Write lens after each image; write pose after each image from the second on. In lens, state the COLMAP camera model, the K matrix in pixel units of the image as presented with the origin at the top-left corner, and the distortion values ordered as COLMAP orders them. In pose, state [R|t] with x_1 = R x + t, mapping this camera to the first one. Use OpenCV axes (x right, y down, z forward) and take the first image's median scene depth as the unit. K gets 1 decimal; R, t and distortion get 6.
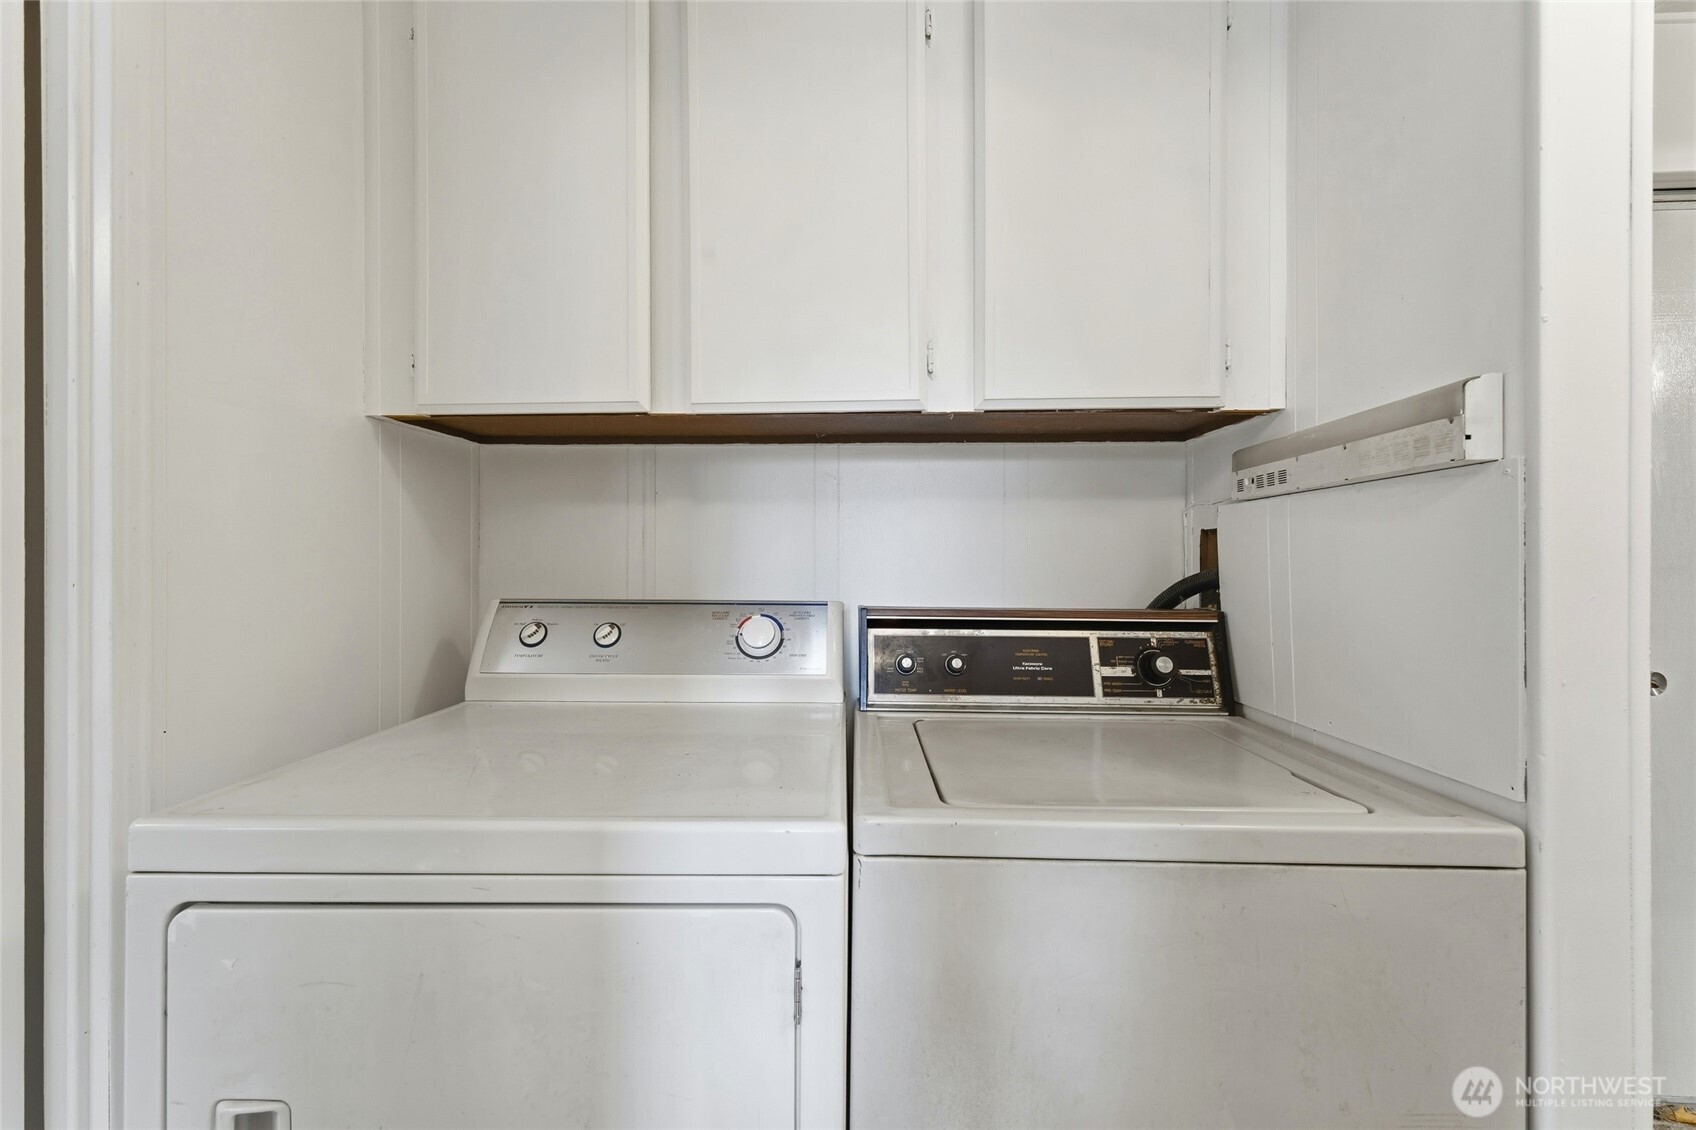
lens RADIAL K [[667.5, 0, 848.0], [0, 667.5, 565.0], [0, 0, 1]] dist [-0.000167, -0.000065]
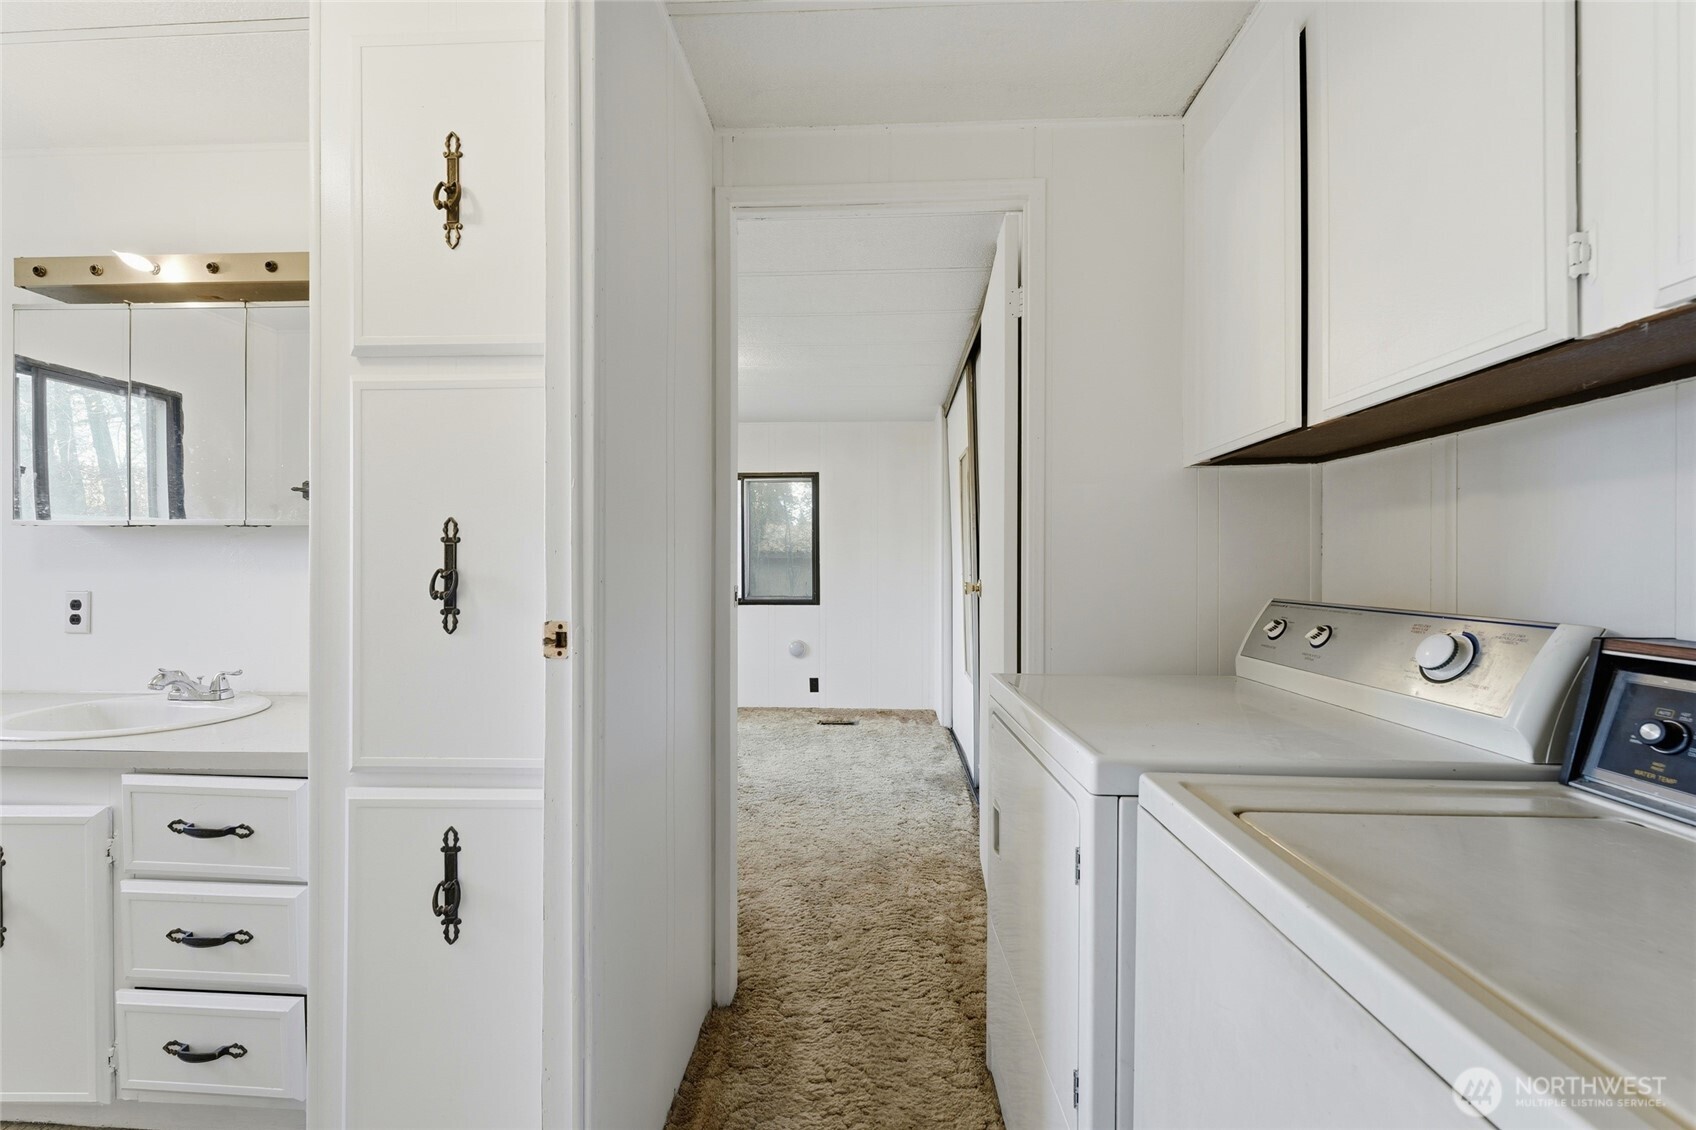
lens RADIAL K [[667.5, 0, 848.0], [0, 667.5, 565.0], [0, 0, 1]] dist [-0.000167, -0.000065]
pose [[-0.038206, -0.003640, -0.999263, 0.729091], [-0.001349, 0.999993, -0.003591, -0.004409], [0.999269, 0.001211, -0.038211, 0.284041]]
